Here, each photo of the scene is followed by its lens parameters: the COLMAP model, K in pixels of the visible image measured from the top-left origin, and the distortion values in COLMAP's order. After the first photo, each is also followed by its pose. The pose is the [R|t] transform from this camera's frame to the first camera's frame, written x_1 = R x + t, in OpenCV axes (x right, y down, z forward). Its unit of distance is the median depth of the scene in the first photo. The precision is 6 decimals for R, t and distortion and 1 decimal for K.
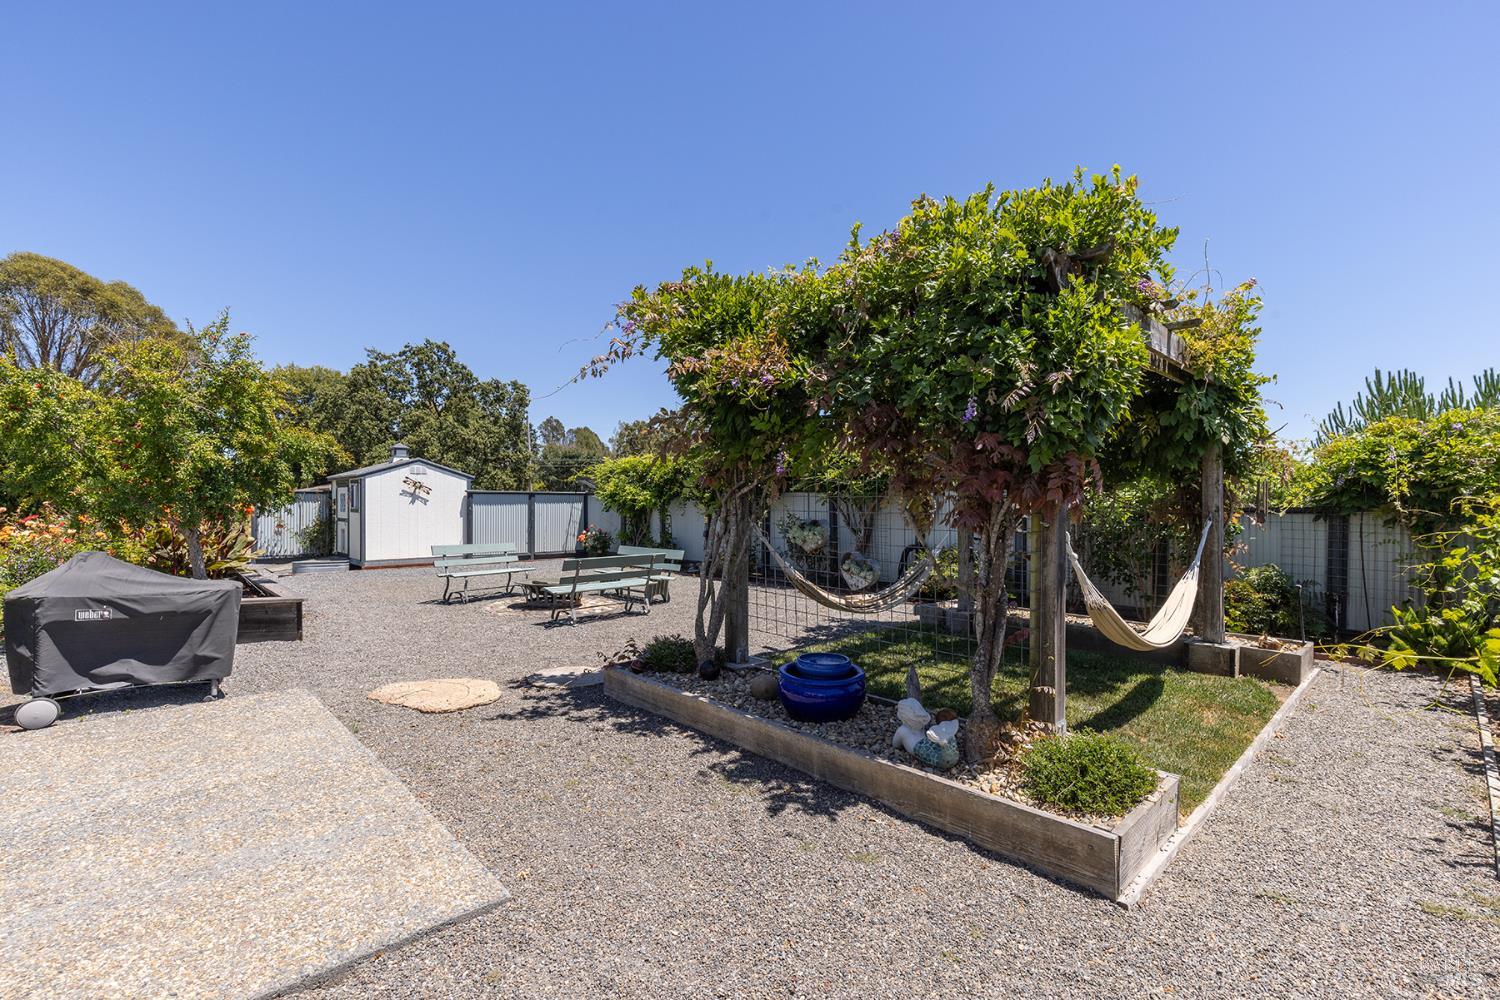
lens RADIAL K [[685.9, 0, 759.8], [0, 685.9, 495.2], [0, 0, 1]] dist [0.000189, -0.000521]
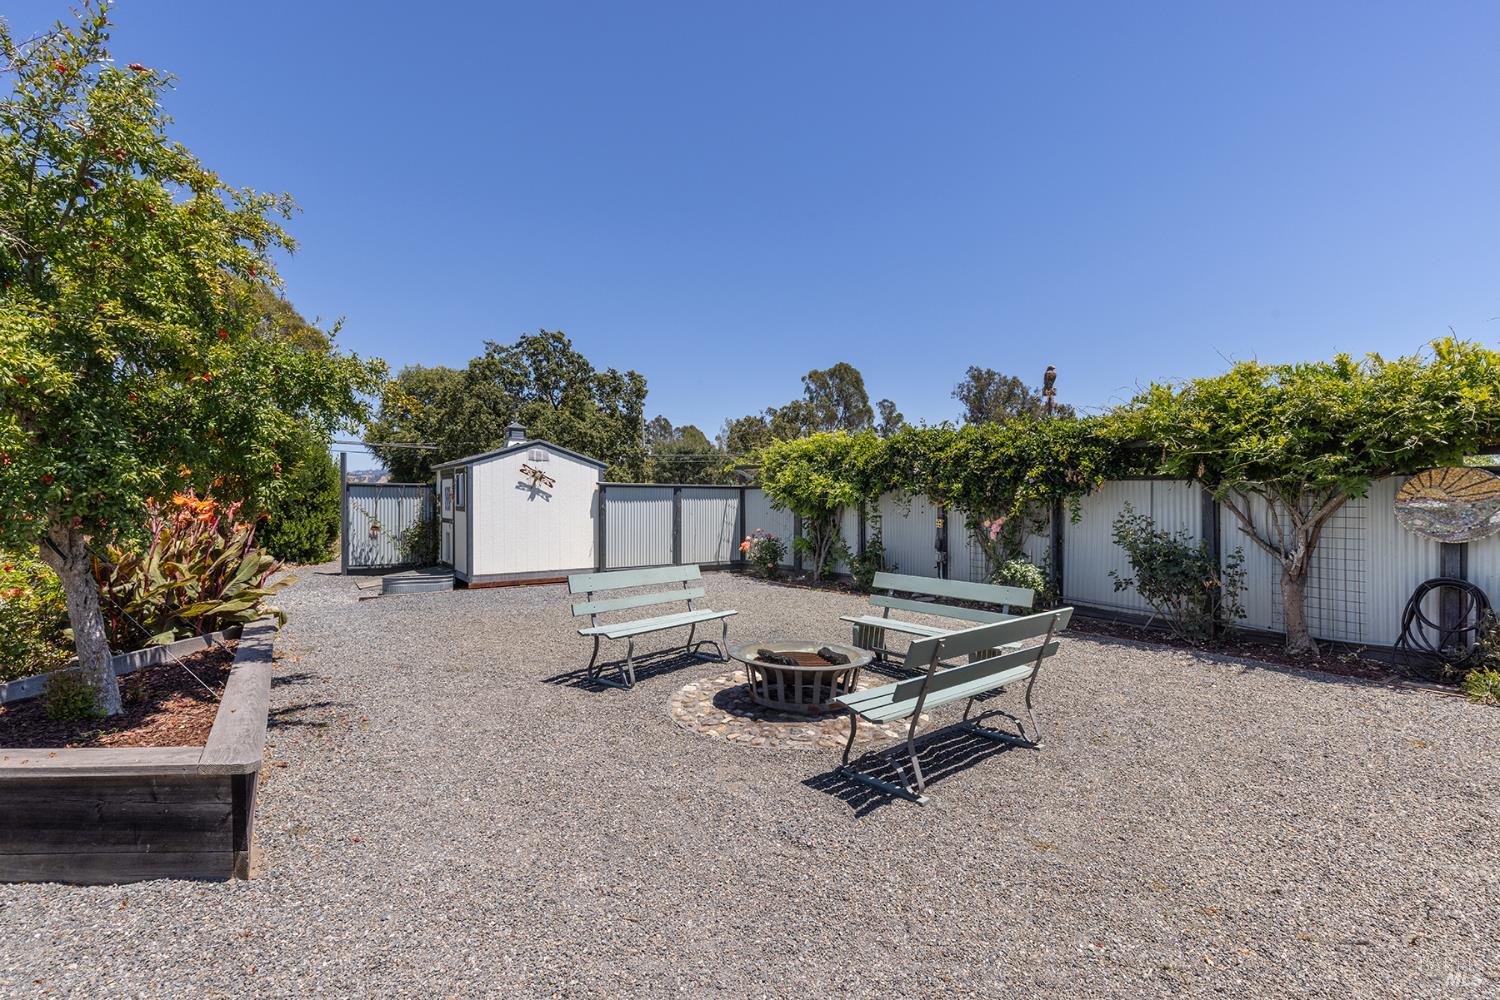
lens RADIAL K [[673.5, 0, 750.0], [0, 673.5, 505.1], [0, 0, 1]] dist [0.001664, 0.000202]
pose [[0.988386, 0.000843, -0.151964, -0.139815], [0.001711, 0.999859, 0.016677, 0.005623], [0.151957, -0.016743, 0.988245, 0.272335]]
